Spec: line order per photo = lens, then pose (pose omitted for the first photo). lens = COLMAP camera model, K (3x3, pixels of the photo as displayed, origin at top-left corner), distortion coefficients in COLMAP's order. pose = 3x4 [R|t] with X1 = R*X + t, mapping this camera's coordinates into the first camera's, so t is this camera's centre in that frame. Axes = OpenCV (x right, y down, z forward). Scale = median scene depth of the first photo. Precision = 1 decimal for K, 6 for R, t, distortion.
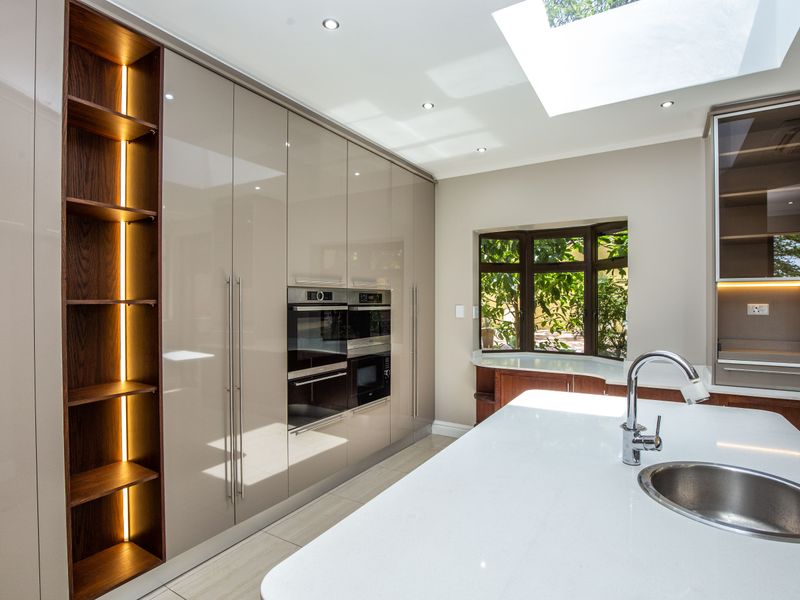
lens RADIAL K [[417.7, 0, 400.6], [0, 417.7, 303.9], [0, 0, 1]] dist [-0.034374, 0.006049]
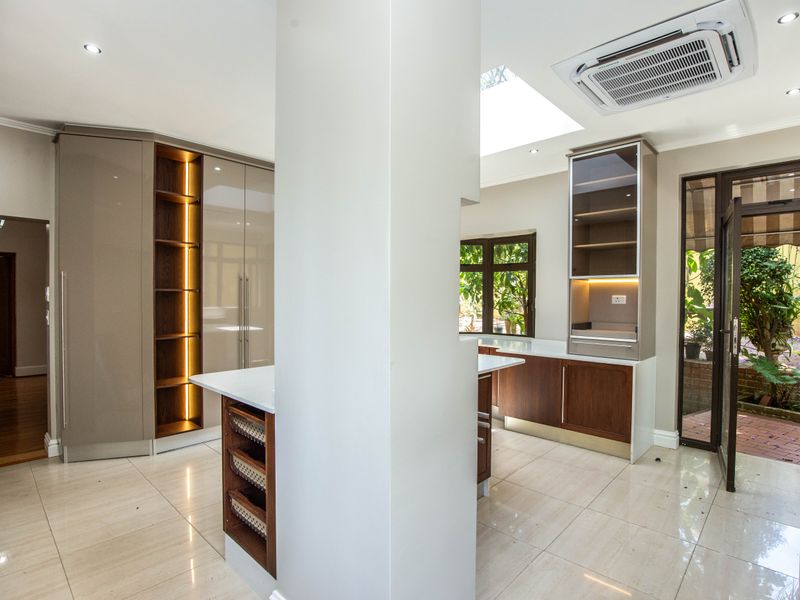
lens RADIAL K [[417.7, 0, 403.1], [0, 417.7, 304.5], [0, 0, 1]] dist [-0.034374, 0.006049]
pose [[0.977951, 0.010829, -0.208552, 0.520164], [-0.009173, 0.999918, 0.008905, 0.026273], [0.208632, -0.006795, 0.977971, -0.483103]]
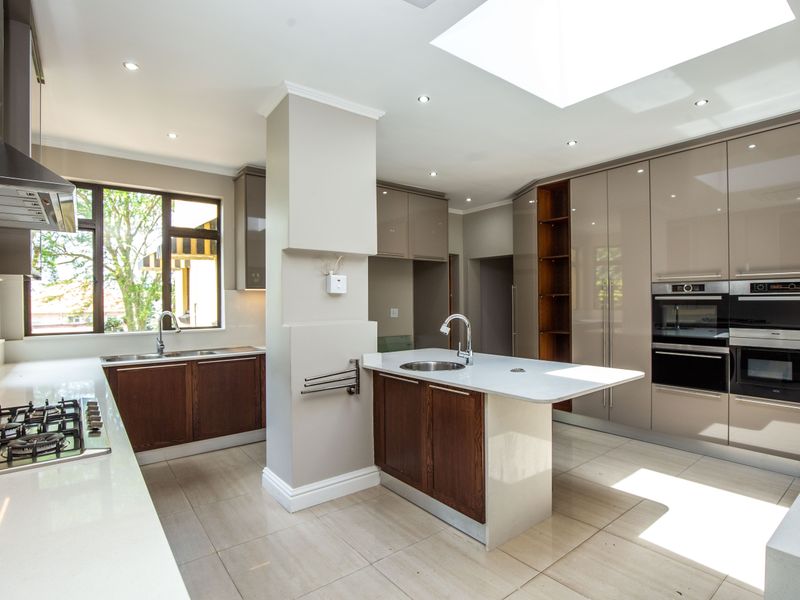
lens RADIAL K [[417.7, 0, 401.9], [0, 417.7, 299.0], [0, 0, 1]] dist [-0.034374, 0.006049]
pose [[-0.346069, 0.008182, -0.938173, 1.289183], [0.013491, 0.999902, 0.003744, -0.002833], [0.938112, -0.011361, -0.346146, 0.648307]]
